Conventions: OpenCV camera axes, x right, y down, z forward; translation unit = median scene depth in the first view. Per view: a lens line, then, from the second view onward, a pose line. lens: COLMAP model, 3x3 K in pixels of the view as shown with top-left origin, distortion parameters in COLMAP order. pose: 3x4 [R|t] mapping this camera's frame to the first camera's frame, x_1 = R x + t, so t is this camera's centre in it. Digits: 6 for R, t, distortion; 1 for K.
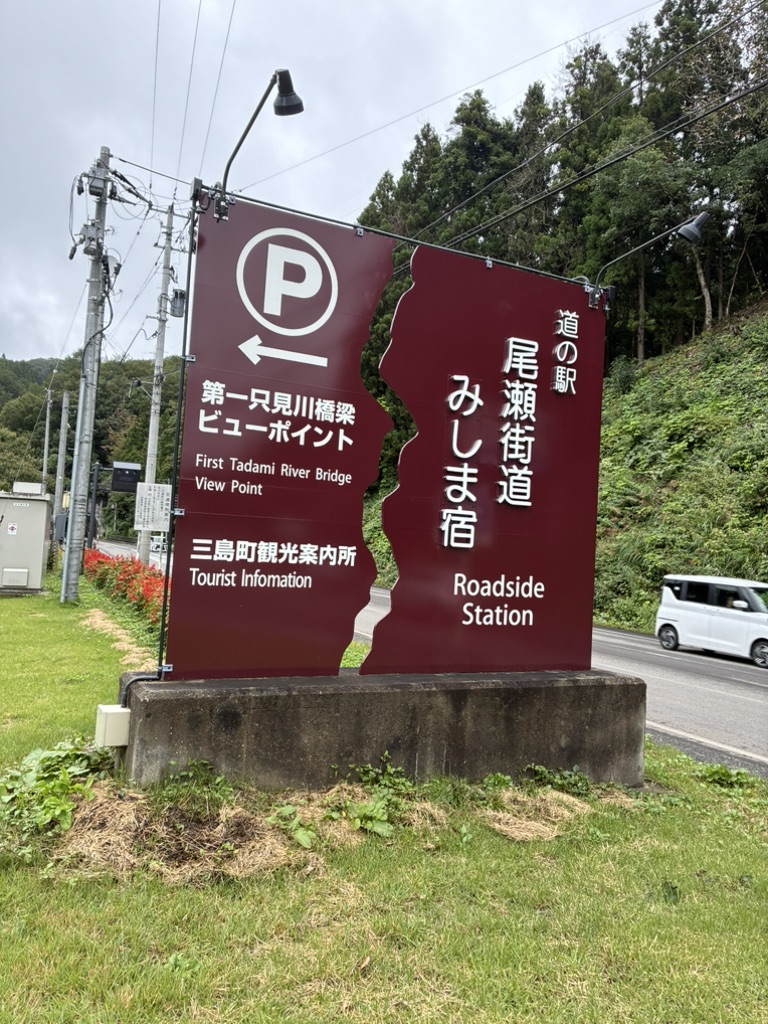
lens RADIAL K [[793.8, 0, 357.9], [0, 793.8, 515.3], [0, 0, 1]] dist [0.031968, -0.043784]
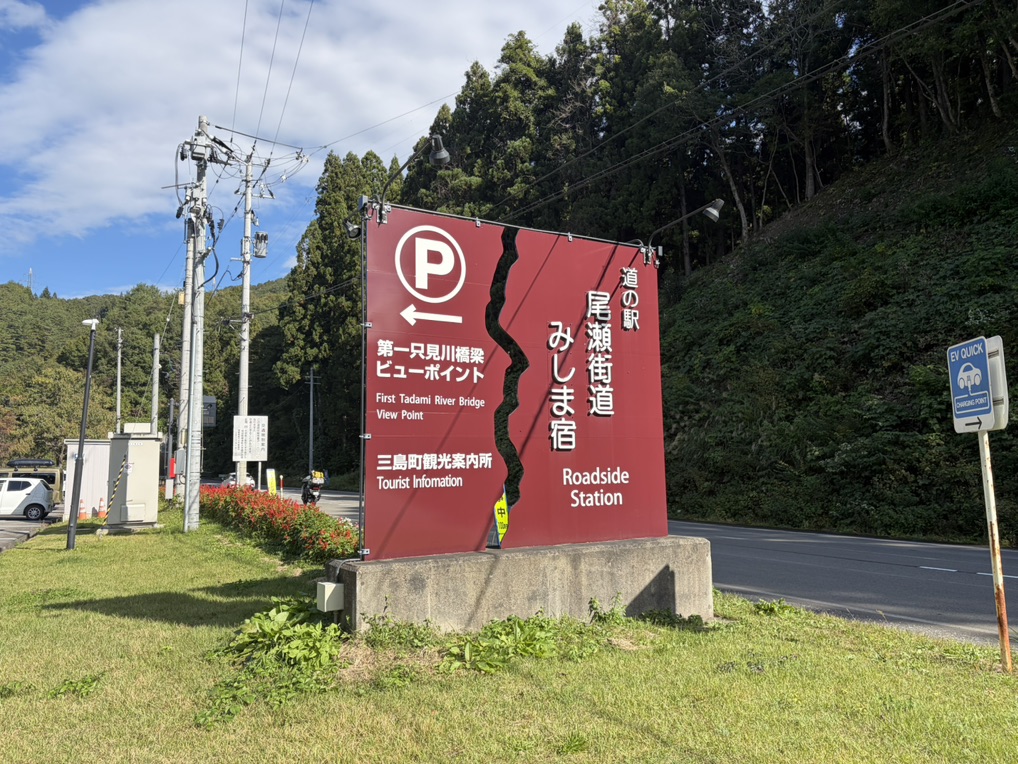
lens RADIAL K [[789.2, 0, 502.8], [0, 789.2, 375.3], [0, 0, 1]] dist [0.031968, -0.043784]
pose [[0.993137, -0.062620, 0.098784, -0.094546], [0.069384, 0.995365, -0.066593, -0.001431], [-0.094156, 0.072990, 0.992878, -0.302826]]
